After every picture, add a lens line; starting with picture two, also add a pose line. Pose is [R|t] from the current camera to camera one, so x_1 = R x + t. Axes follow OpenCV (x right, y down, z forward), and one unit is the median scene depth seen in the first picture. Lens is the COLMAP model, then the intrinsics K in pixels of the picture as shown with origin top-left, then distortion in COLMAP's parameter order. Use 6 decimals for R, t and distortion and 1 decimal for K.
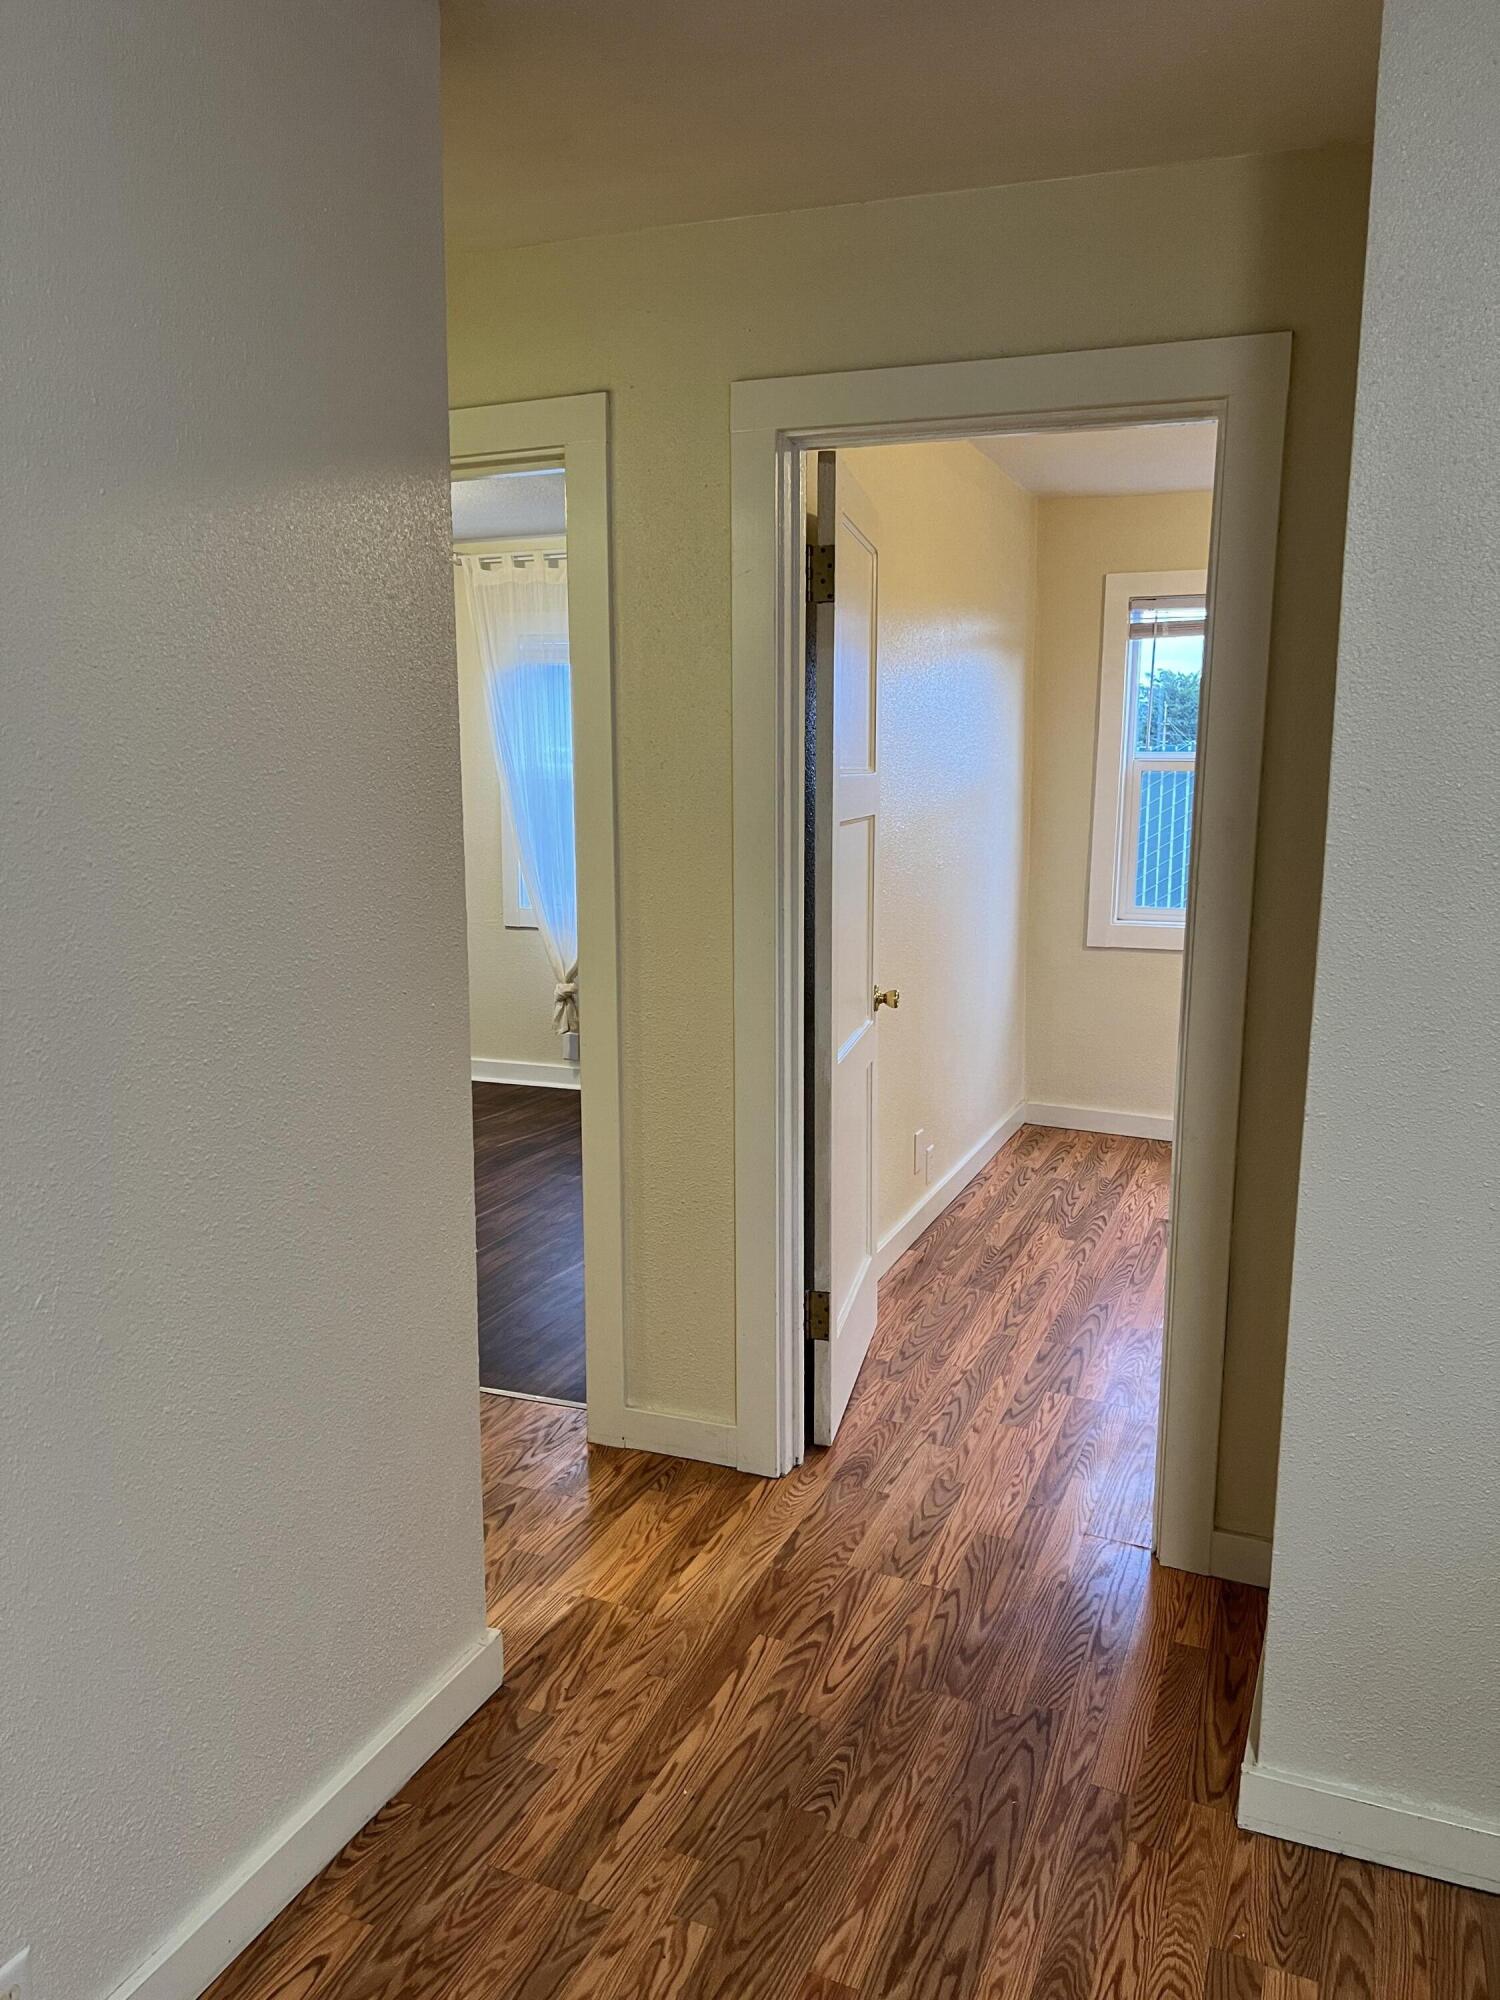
lens RADIAL K [[1506.4, 0, 750.0], [0, 1506.4, 1000.0], [0, 0, 1]] dist [0.059311, -0.101478]
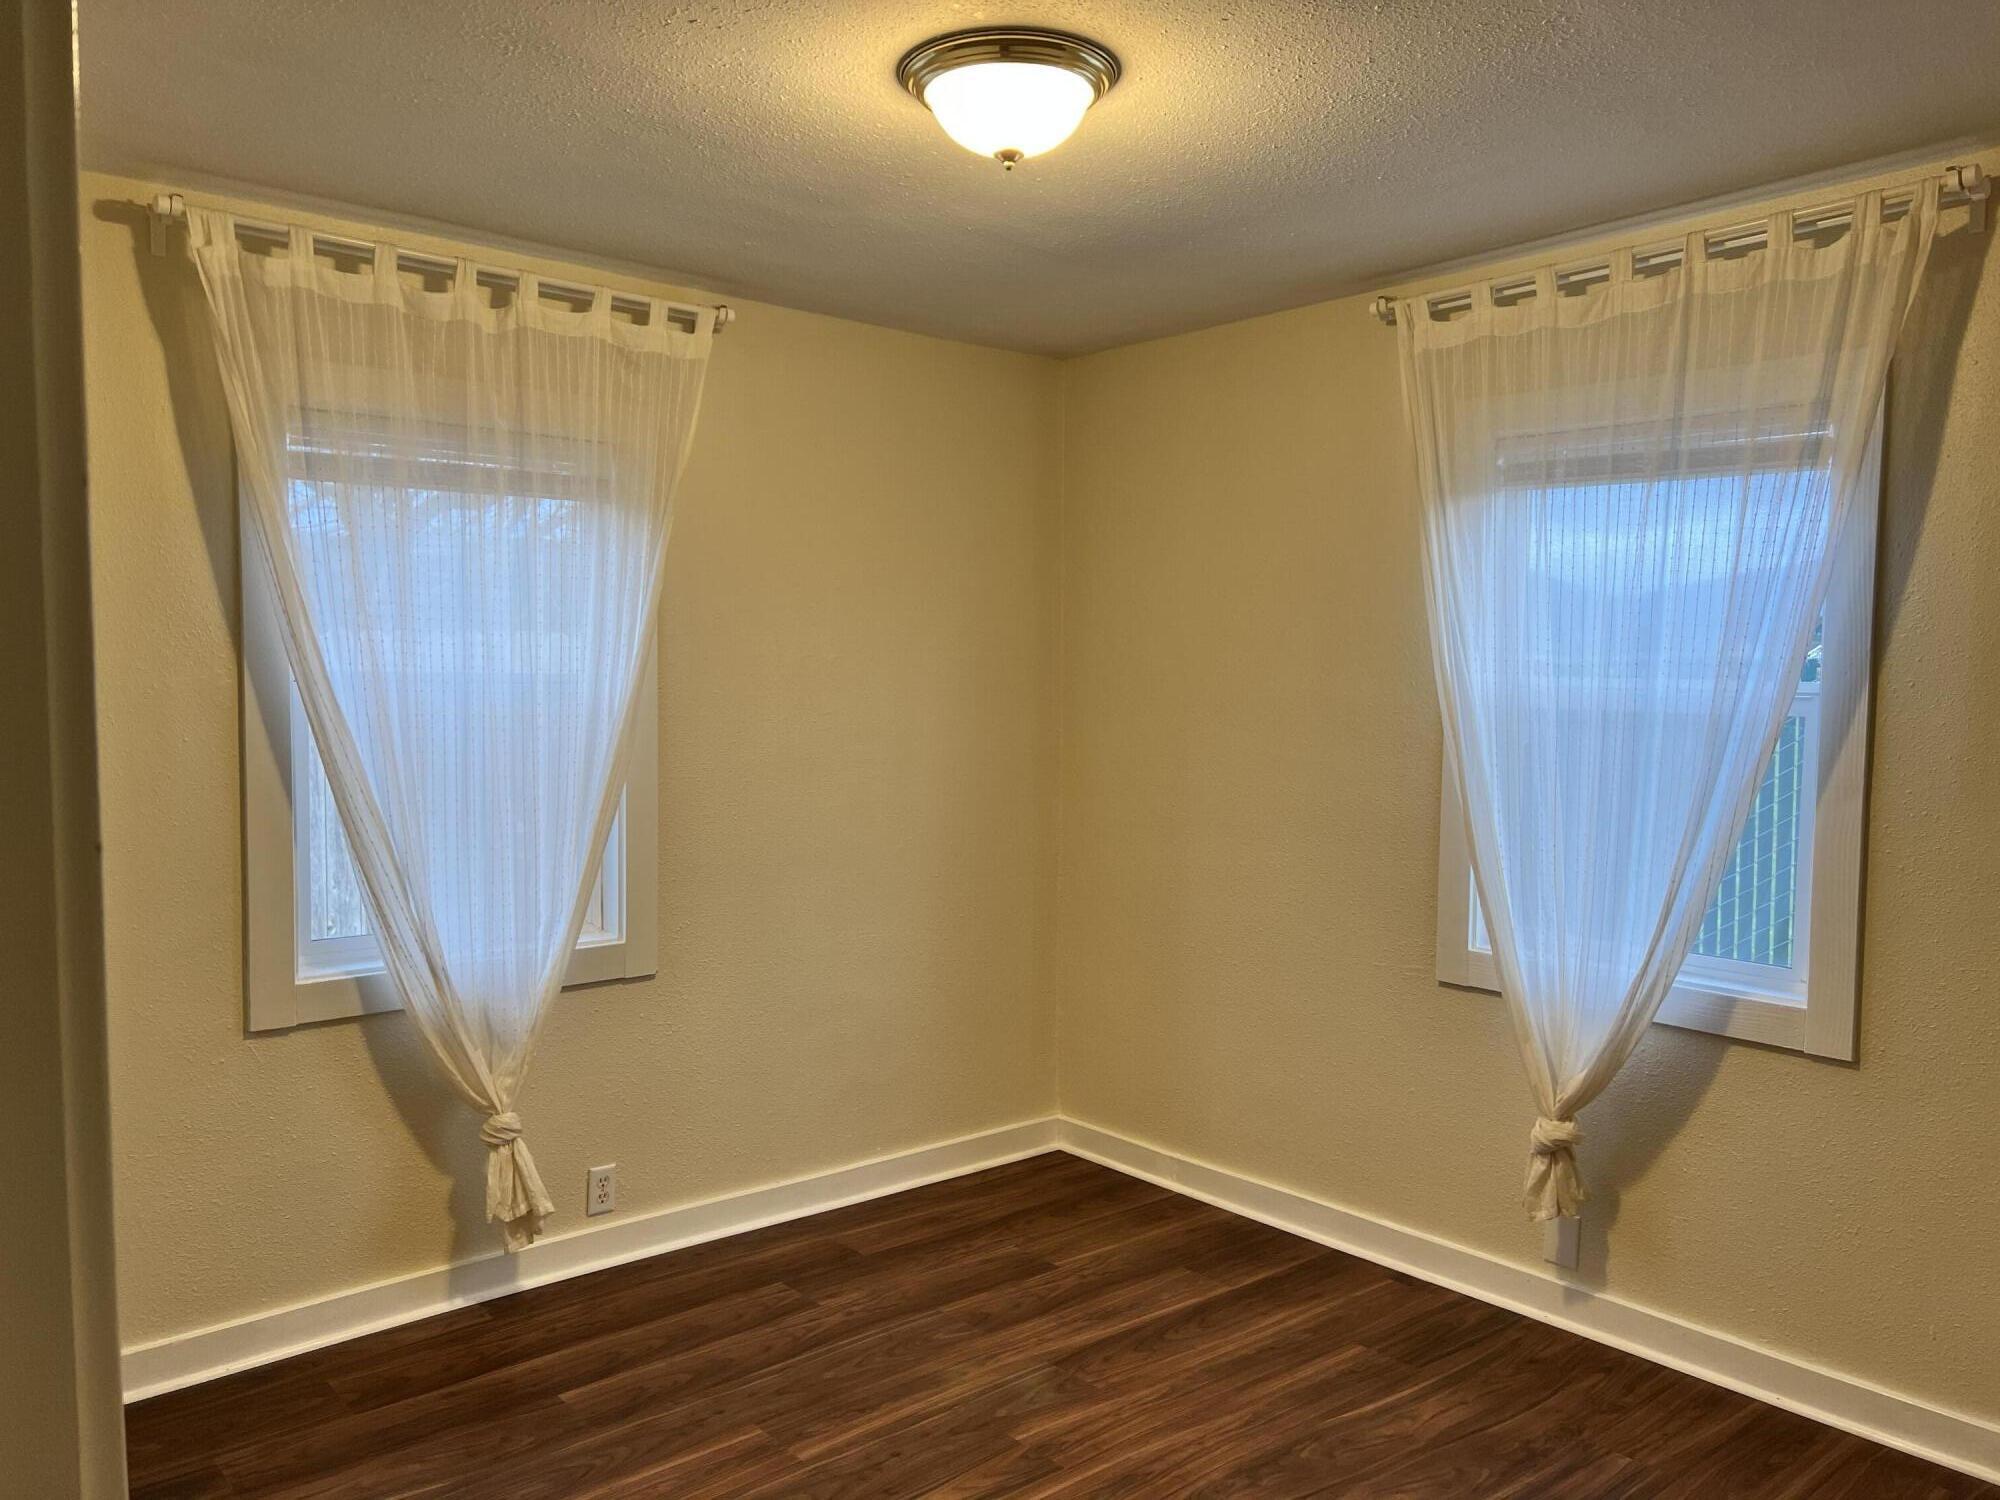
lens RADIAL K [[1506.4, 0, 1000.0], [0, 1506.4, 750.0], [0, 0, 1]] dist [0.059311, -0.101478]
pose [[0.891136, 0.032376, -0.452581, -0.064541], [-0.090022, 0.990238, -0.106416, -0.061815], [0.444717, 0.135574, 0.885351, 0.470239]]
